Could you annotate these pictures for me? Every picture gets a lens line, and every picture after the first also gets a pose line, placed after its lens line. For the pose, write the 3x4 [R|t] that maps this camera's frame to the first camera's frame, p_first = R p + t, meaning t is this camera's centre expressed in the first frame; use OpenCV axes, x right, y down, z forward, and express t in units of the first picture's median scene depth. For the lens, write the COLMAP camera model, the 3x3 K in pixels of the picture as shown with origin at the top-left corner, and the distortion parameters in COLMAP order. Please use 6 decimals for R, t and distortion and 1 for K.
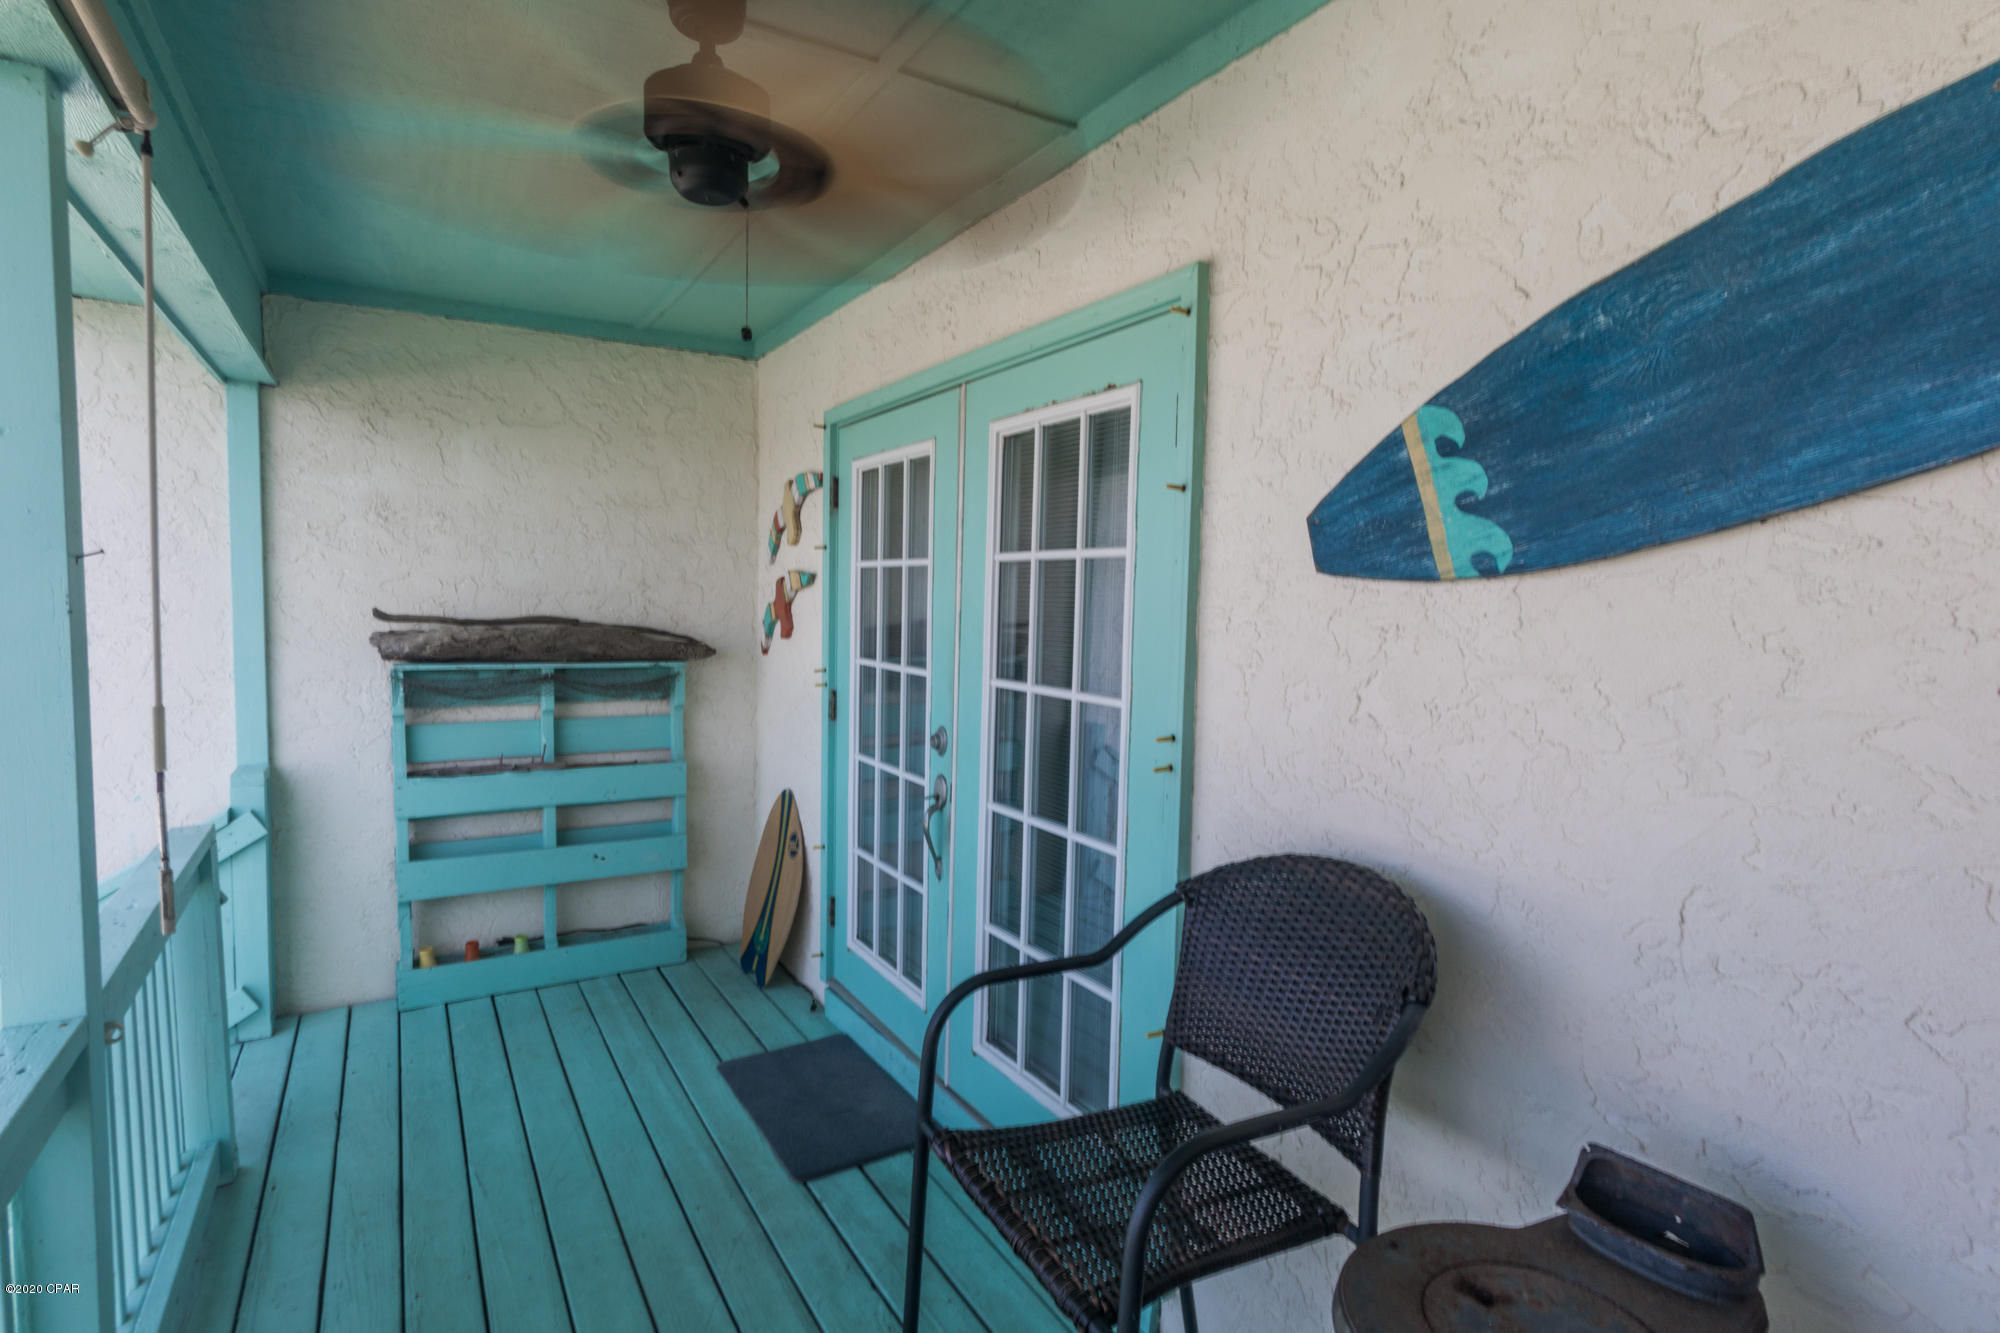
lens RADIAL K [[968.4, 0, 999.5], [0, 968.4, 657.0], [0, 0, 1]] dist [0.006046, -0.000408]
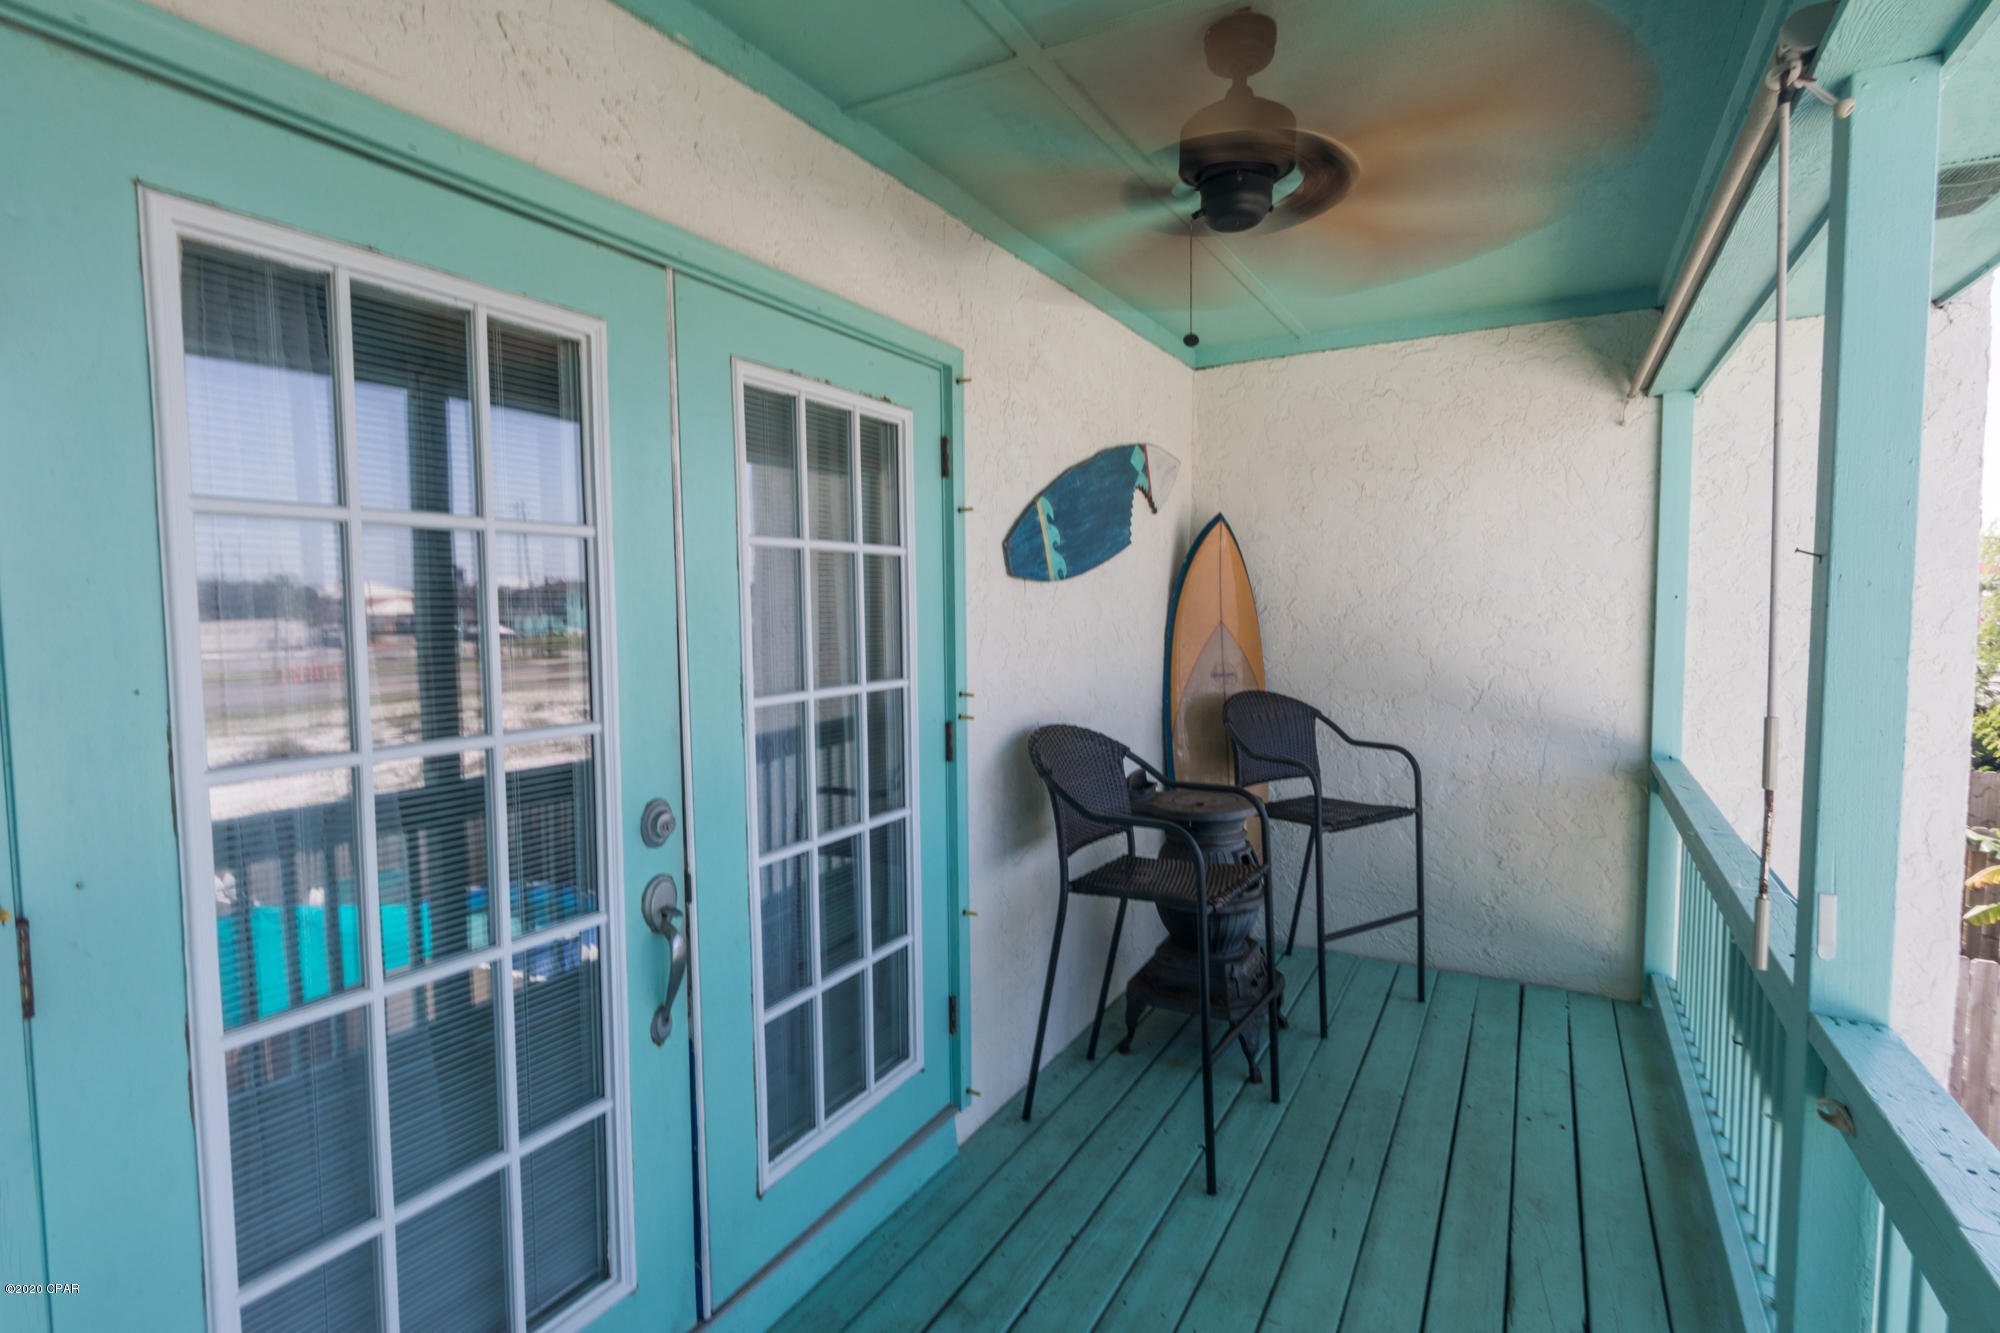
lens RADIAL K [[968.4, 0, 999.5], [0, 968.4, 657.0], [0, 0, 1]] dist [0.006046, -0.000408]
pose [[-0.488239, -0.070543, 0.869854, -0.952246], [0.052433, 0.992556, 0.109924, -0.106271], [-0.871133, 0.099278, -0.480906, 1.488959]]
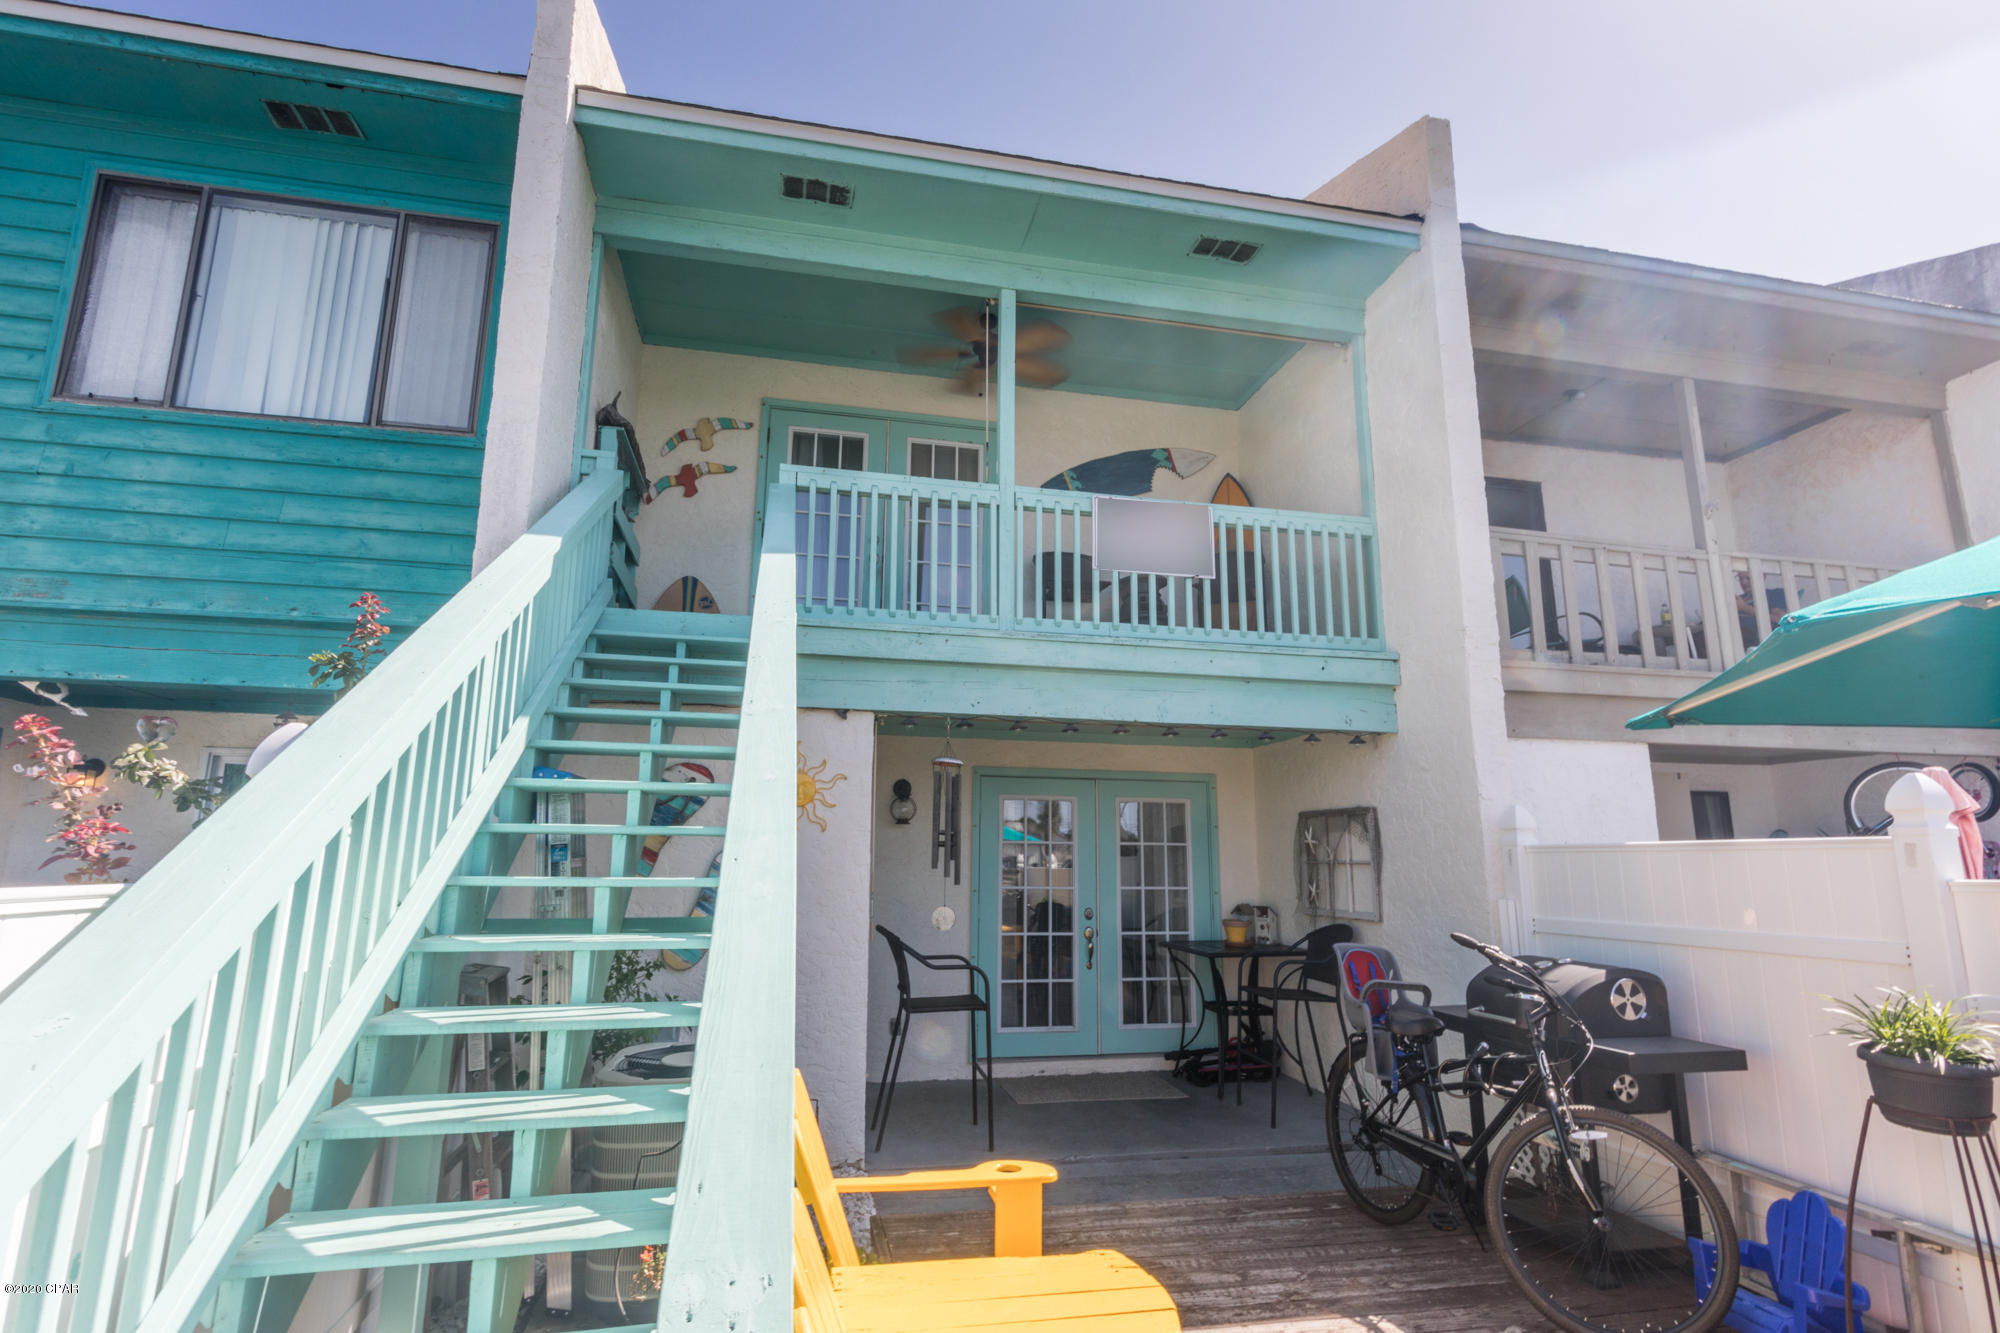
lens RADIAL K [[989.4, 0, 1000.0], [0, 989.4, 666.5], [0, 0, 1]] dist [0.003367, 0.000169]
pose [[0.332125, 0.171977, 0.927425, -3.264739], [0.055162, 0.978014, -0.201113, 1.345844], [-0.941621, 0.117953, 0.315336, -0.191121]]
